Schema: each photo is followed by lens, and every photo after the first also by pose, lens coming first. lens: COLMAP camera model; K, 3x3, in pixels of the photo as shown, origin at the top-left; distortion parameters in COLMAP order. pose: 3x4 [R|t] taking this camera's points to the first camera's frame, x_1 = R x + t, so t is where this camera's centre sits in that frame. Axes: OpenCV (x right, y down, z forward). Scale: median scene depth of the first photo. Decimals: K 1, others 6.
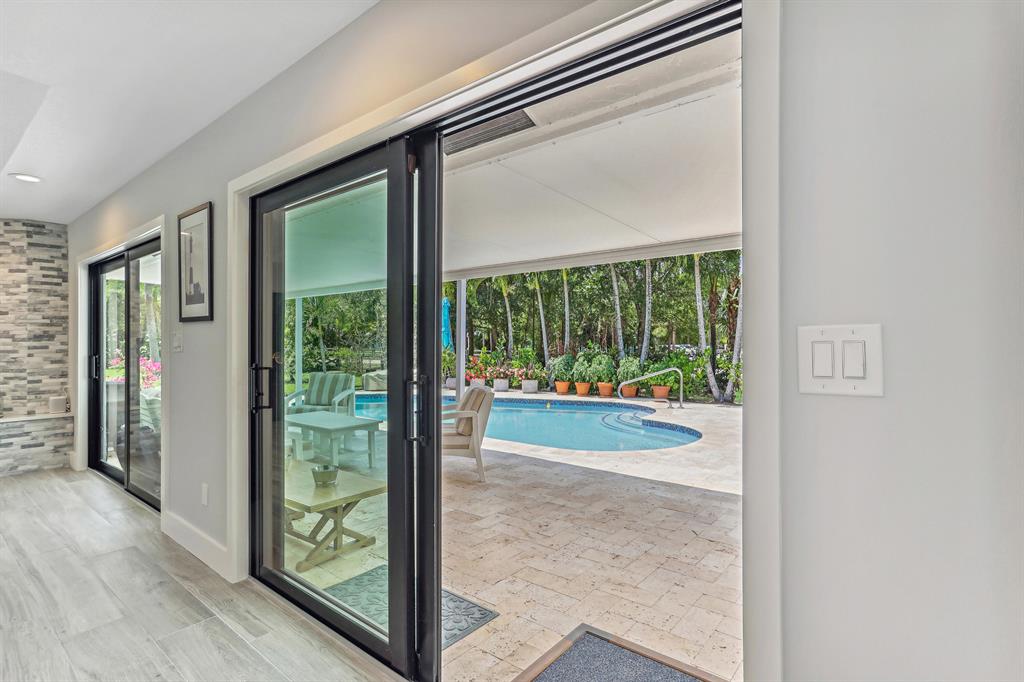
lens RADIAL K [[502.9, 0, 521.7], [0, 502.9, 335.1], [0, 0, 1]] dist [-0.044191, 0.026854]
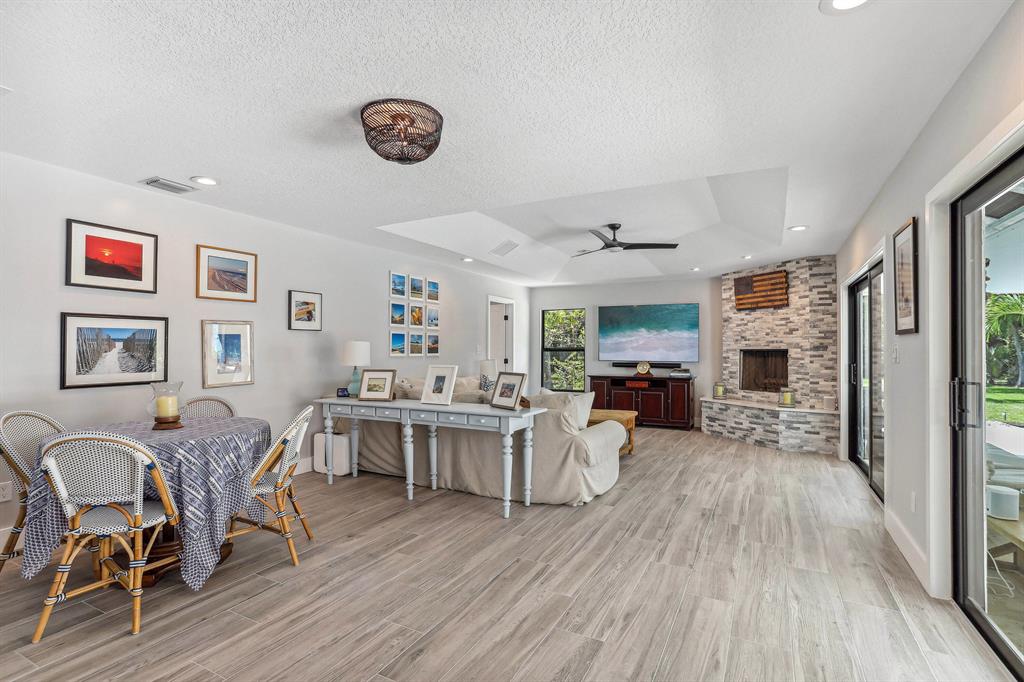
lens RADIAL K [[502.9, 0, 508.4], [0, 502.9, 344.8], [0, 0, 1]] dist [-0.044191, 0.026854]
pose [[0.186984, -0.004209, -0.982354, 0.112000], [0.003302, 0.999988, -0.003657, -0.001717], [0.982357, -0.002560, 0.186996, -0.010082]]
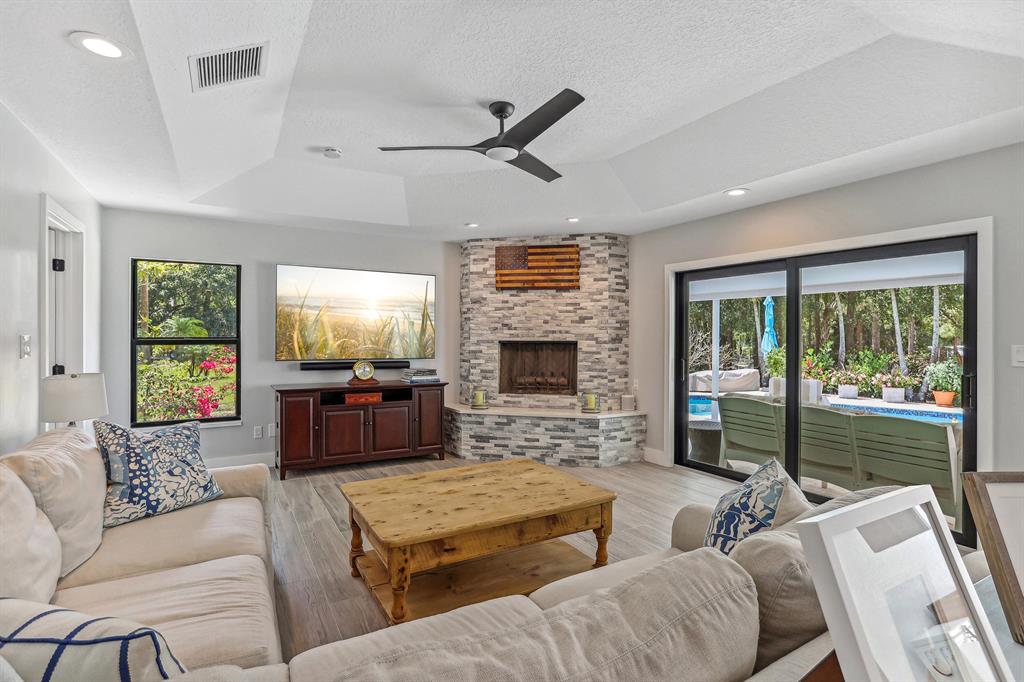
lens RADIAL K [[502.9, 0, 510.9], [0, 502.9, 336.6], [0, 0, 1]] dist [-0.044191, 0.026854]
pose [[0.932491, 0.012366, -0.360982, -0.740630], [-0.008288, 0.999883, 0.012842, -0.014812], [0.361098, -0.008983, 0.932484, -0.108160]]
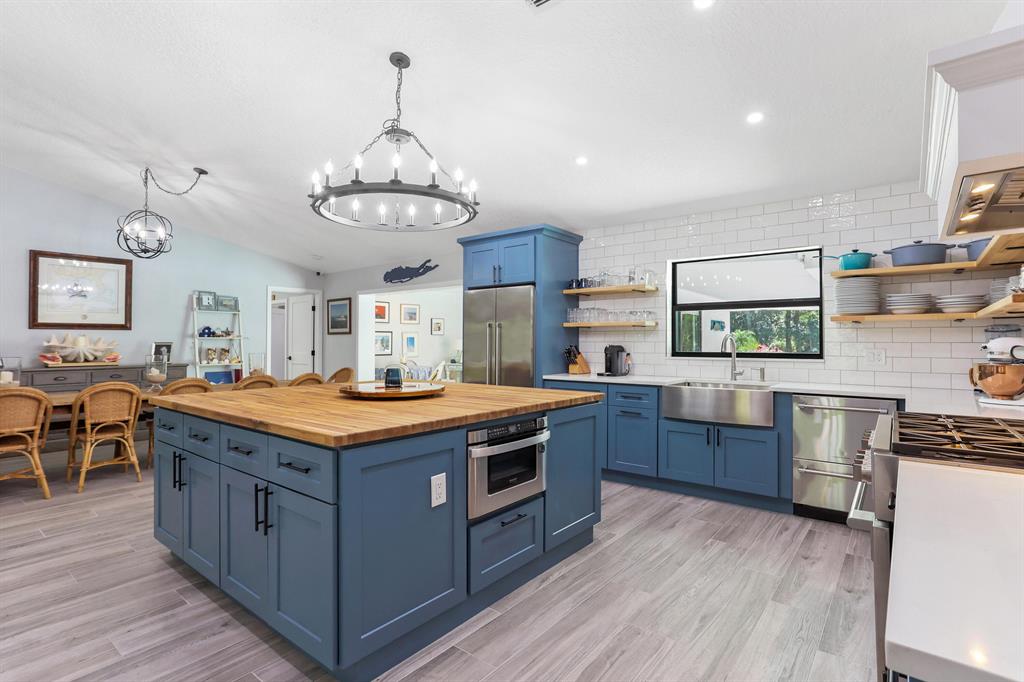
lens RADIAL K [[502.9, 0, 507.2], [0, 502.9, 328.3], [0, 0, 1]] dist [-0.044191, 0.026854]
pose [[-0.016434, -0.025171, -0.999548, 1.340648], [0.006078, 0.999662, -0.025274, -0.005955], [0.999846, -0.006491, -0.016275, 0.133728]]
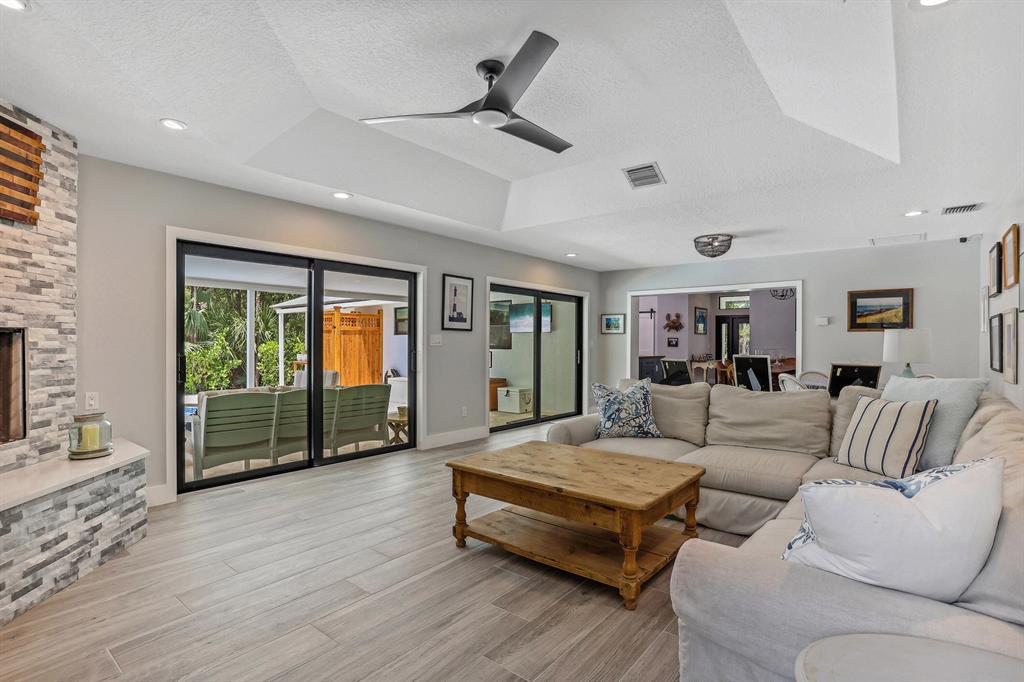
lens RADIAL K [[502.9, 0, 513.4], [0, 502.9, 342.3], [0, 0, 1]] dist [-0.044191, 0.026854]
pose [[0.009881, 0.006175, 0.999932, -1.498622], [-0.016009, 0.999854, -0.006017, 0.016439], [-0.999823, -0.015949, 0.009978, 0.408290]]
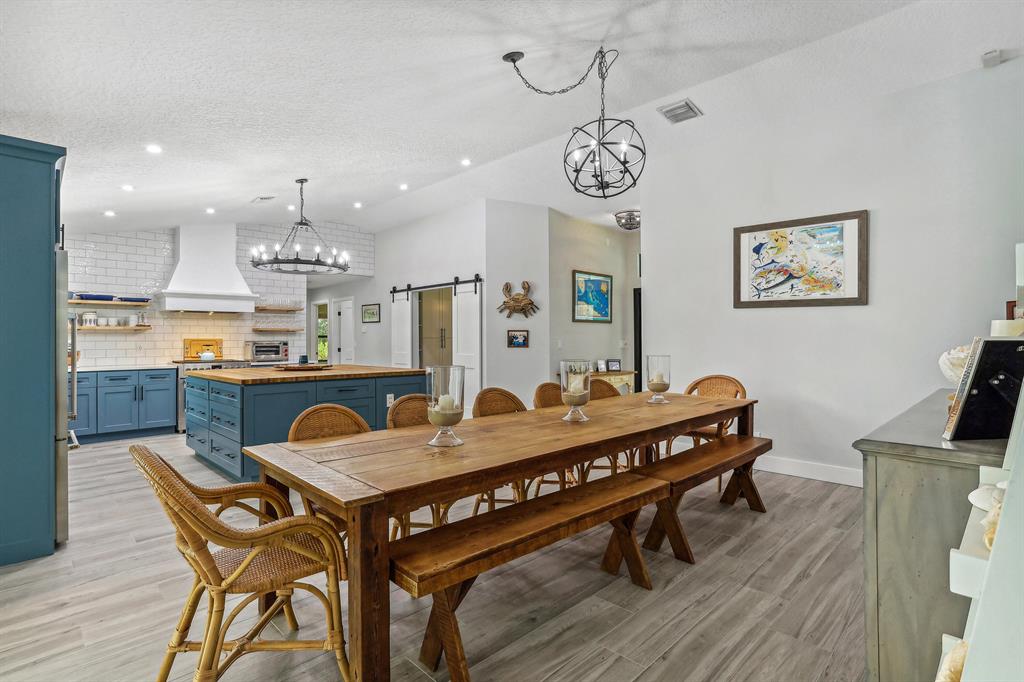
lens RADIAL K [[502.9, 0, 505.1], [0, 502.9, 338.6], [0, 0, 1]] dist [-0.044191, 0.026854]
pose [[0.133855, 0.003190, 0.990996, -0.197016], [-0.002854, 0.999992, -0.002833, -0.008371], [-0.990997, -0.002449, 0.133863, -0.558156]]
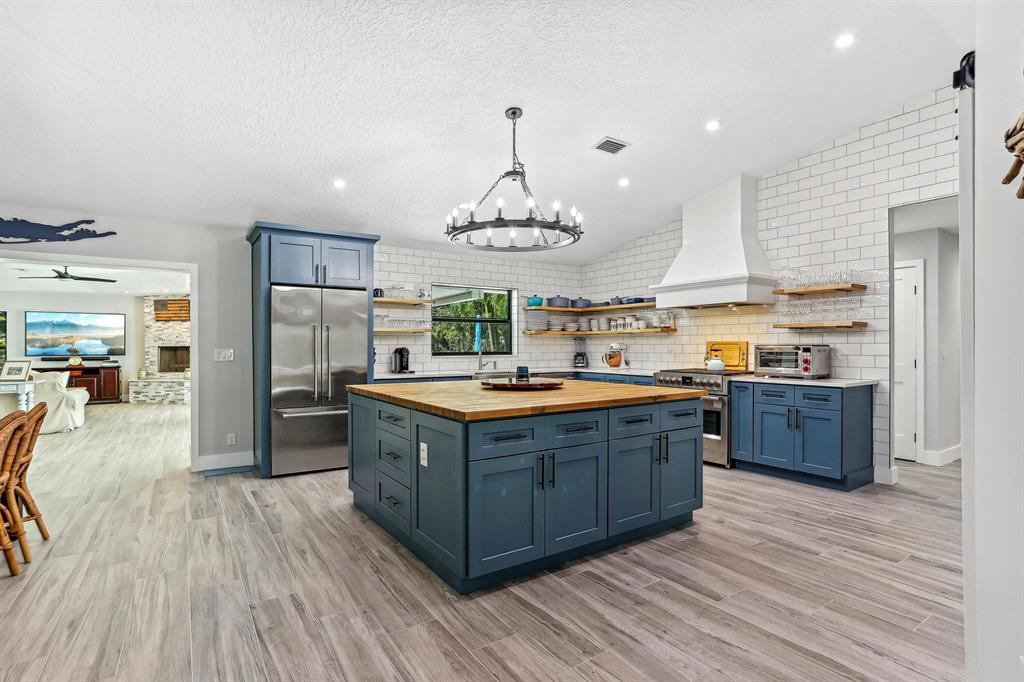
lens RADIAL K [[502.9, 0, 509.9], [0, 502.9, 345.9], [0, 0, 1]] dist [-0.044191, 0.026854]
pose [[0.950962, 0.001067, -0.309306, 0.977228], [0.002082, 0.999949, 0.009852, -0.011163], [0.309301, -0.010013, 0.950911, -0.681926]]
